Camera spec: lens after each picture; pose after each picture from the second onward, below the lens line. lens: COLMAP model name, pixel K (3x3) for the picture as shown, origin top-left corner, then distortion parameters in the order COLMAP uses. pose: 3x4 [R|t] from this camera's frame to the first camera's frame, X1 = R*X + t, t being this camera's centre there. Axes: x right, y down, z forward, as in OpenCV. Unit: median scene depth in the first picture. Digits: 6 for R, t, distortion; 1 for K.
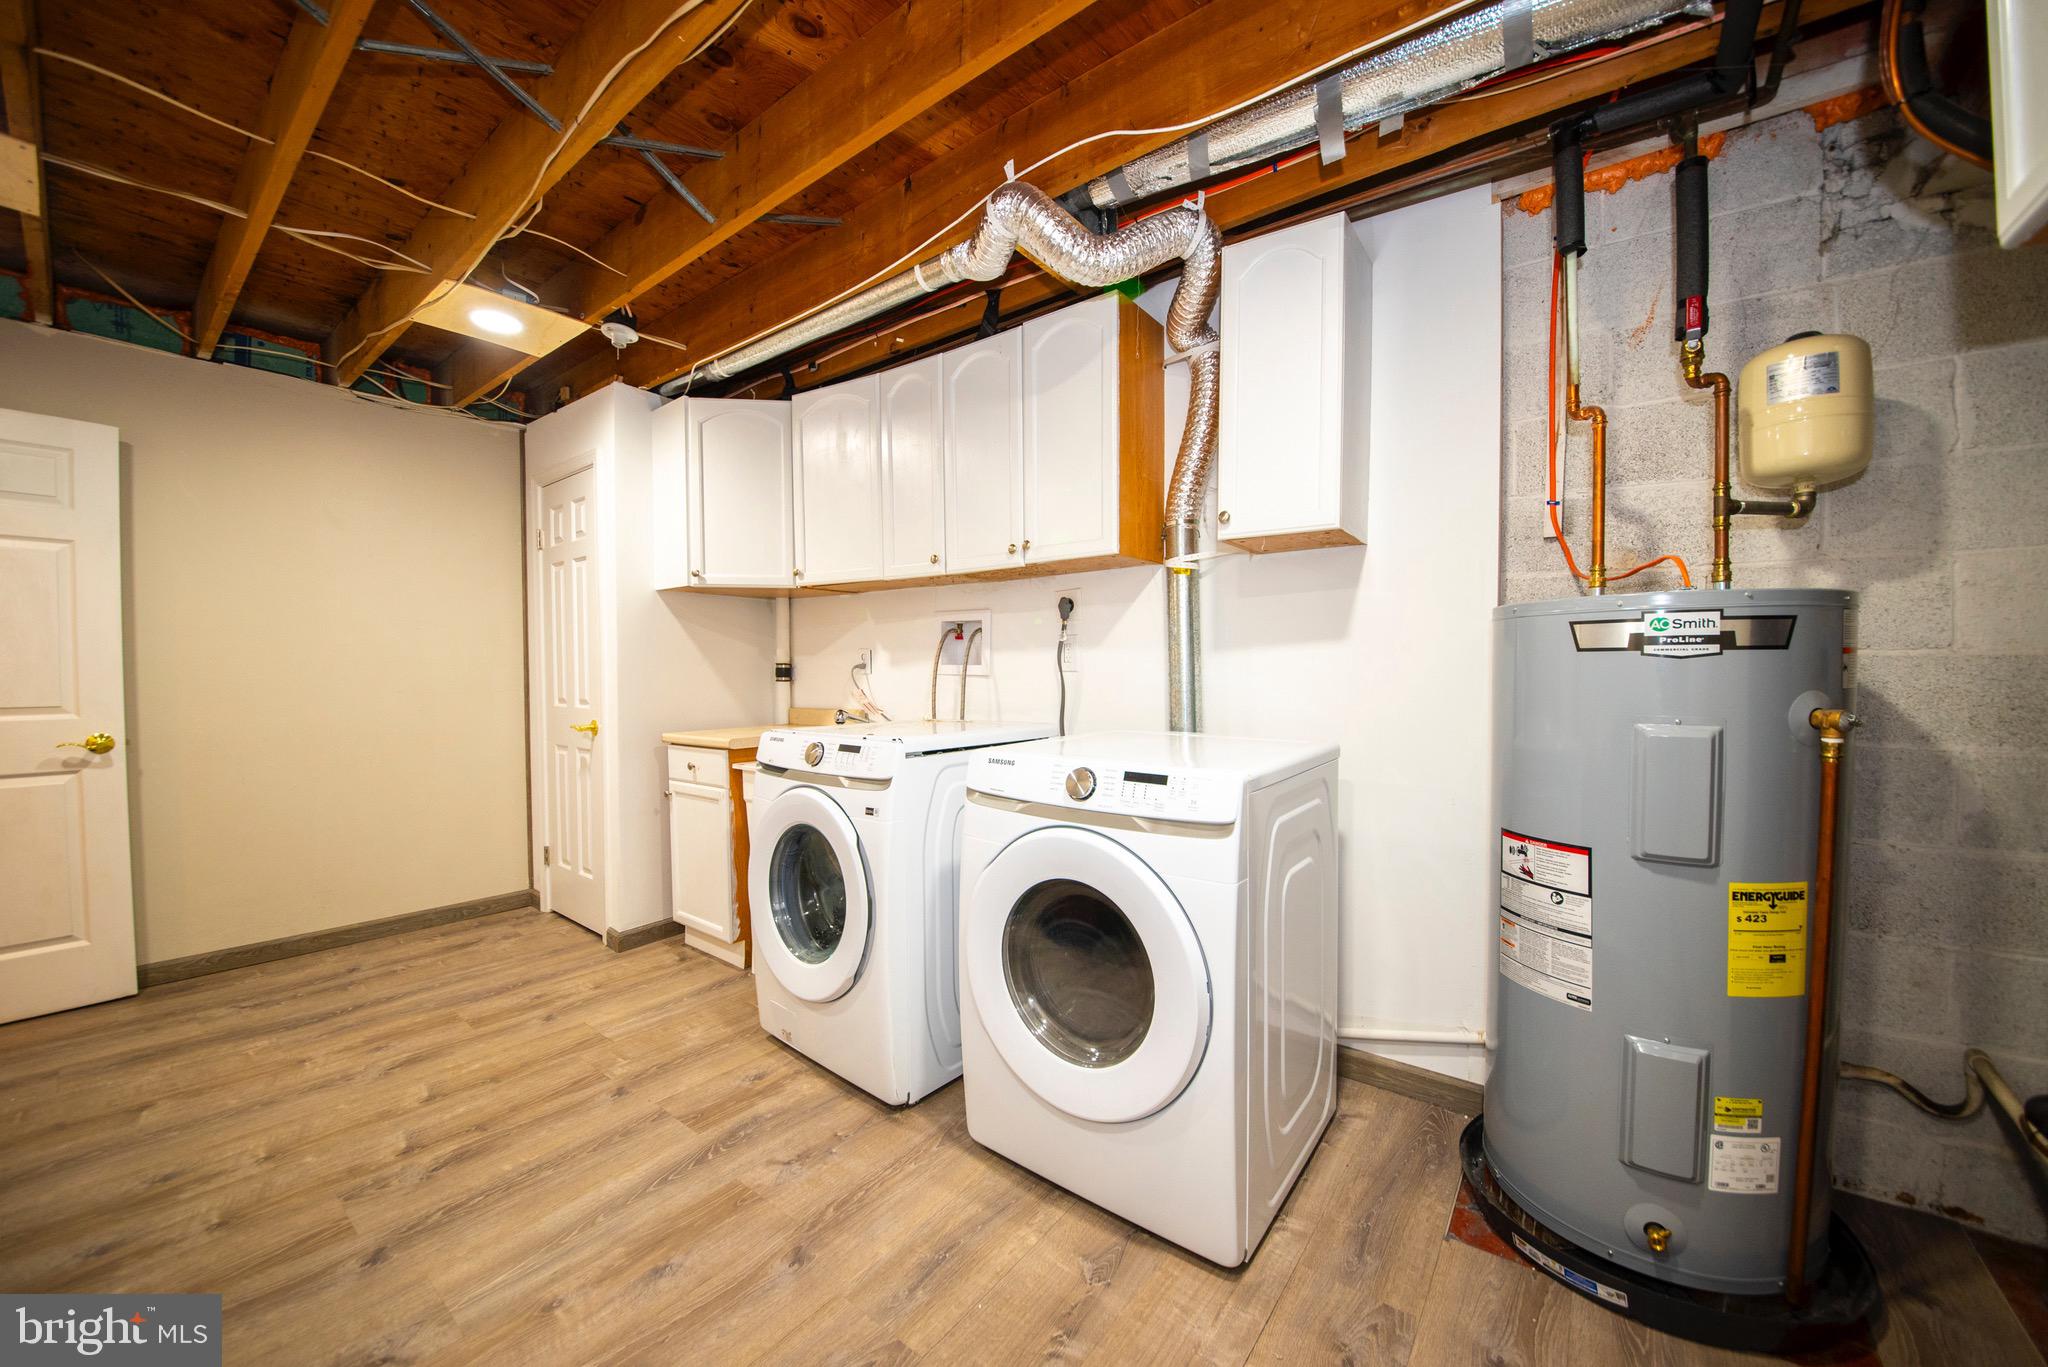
lens RADIAL K [[761.2, 0, 1035.7], [0, 761.2, 685.0], [0, 0, 1]] dist [-0.018599, -0.000315]
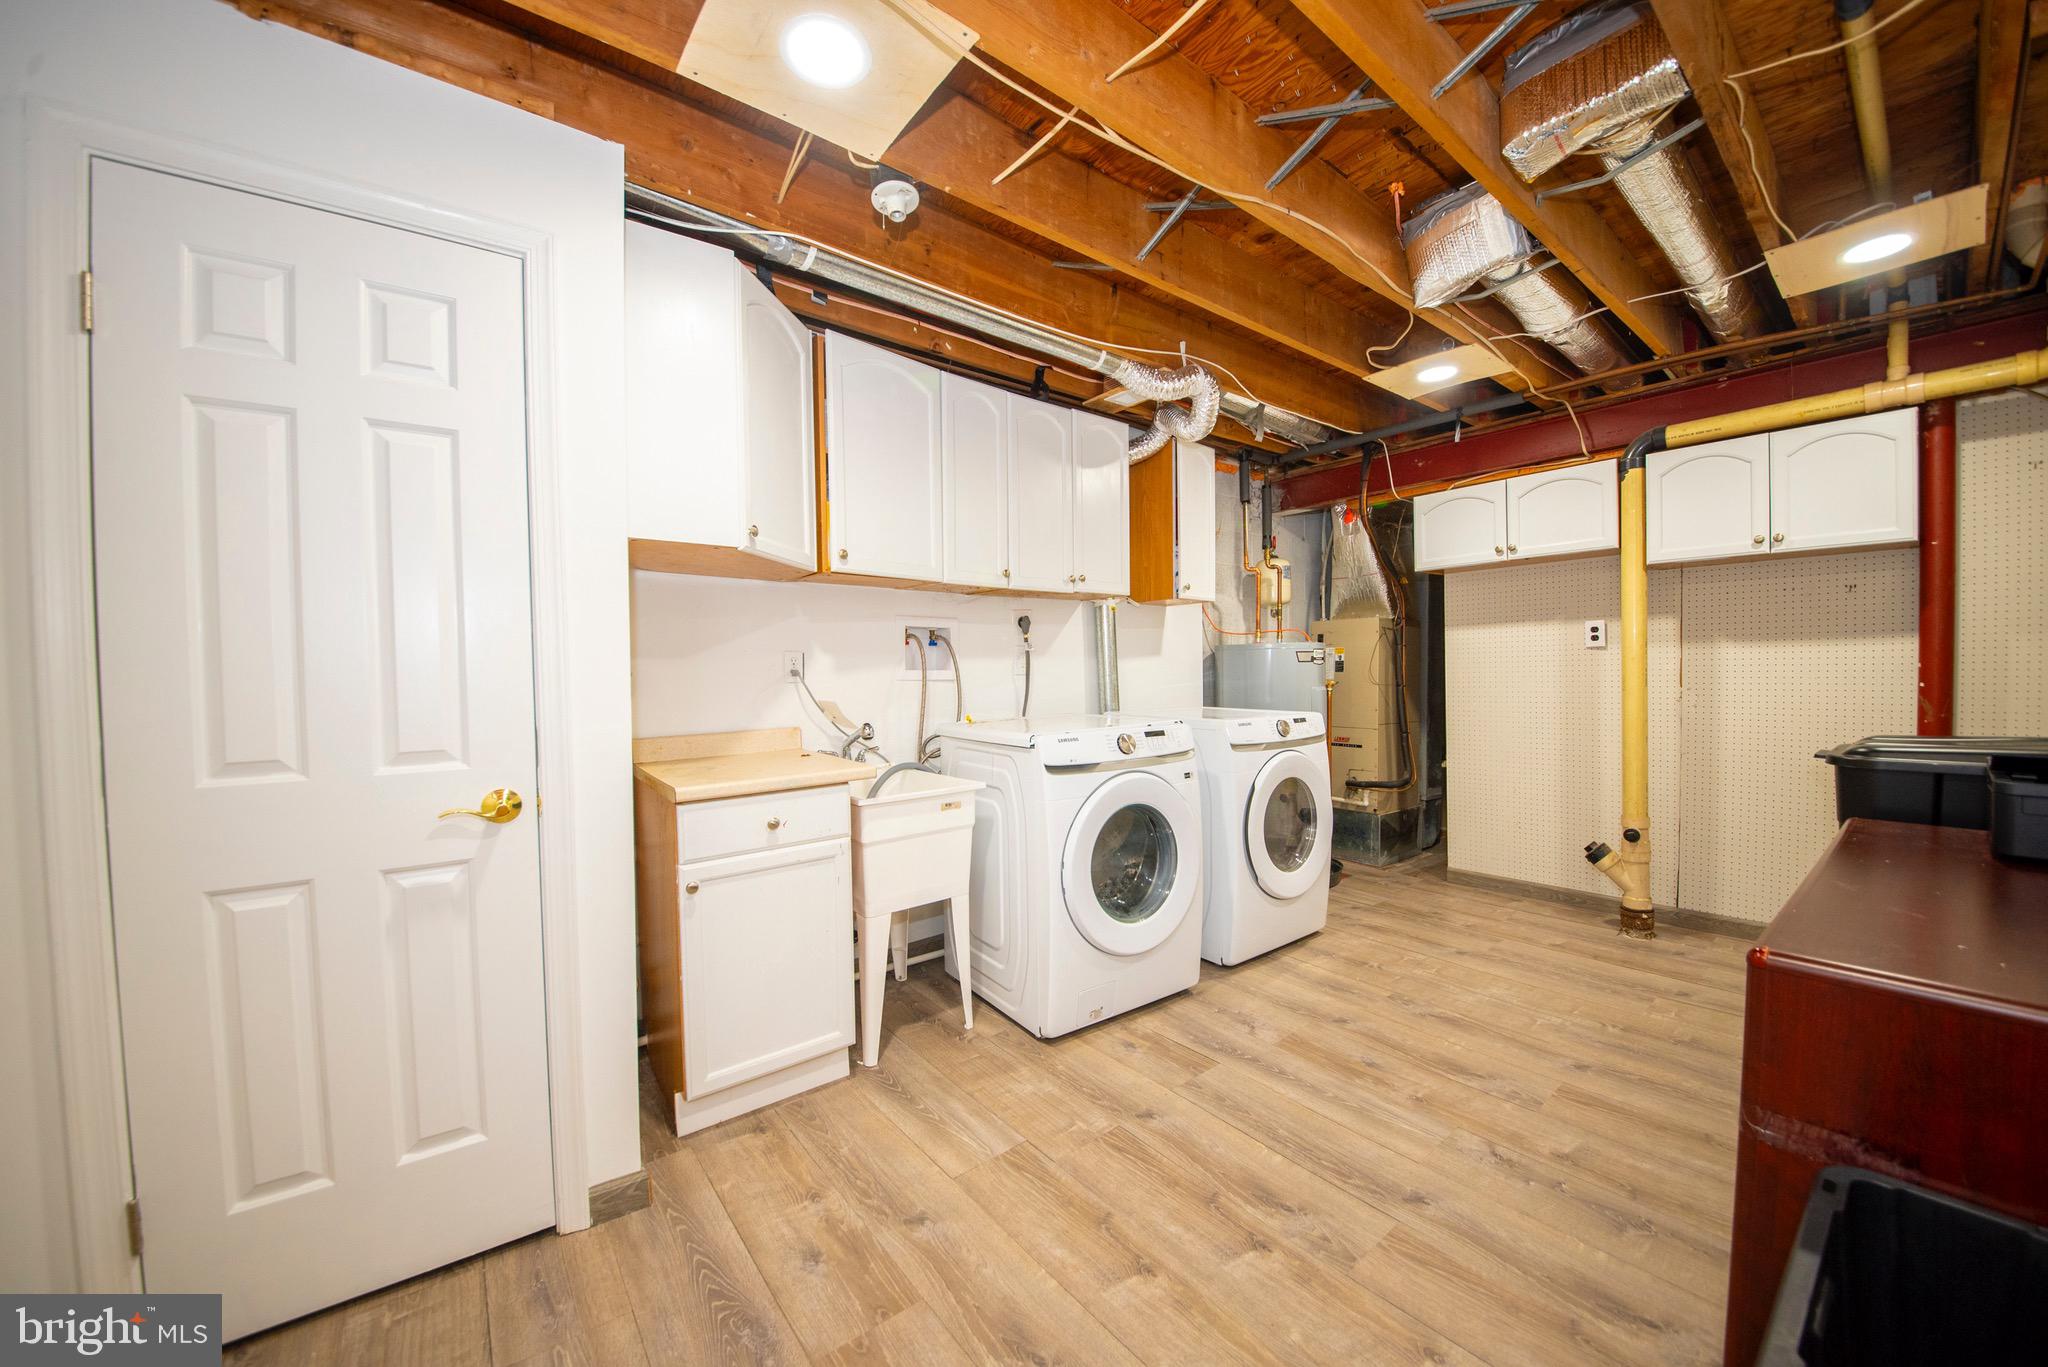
lens RADIAL K [[727.6, 0, 1024.0], [0, 727.6, 683.5], [0, 0, 1]] dist [-0.013823, -0.000054]
pose [[0.254853, -0.017015, 0.966830, -1.429814], [0.033339, 0.999405, 0.008800, -0.017028], [-0.966405, 0.029991, 0.255269, 0.877632]]
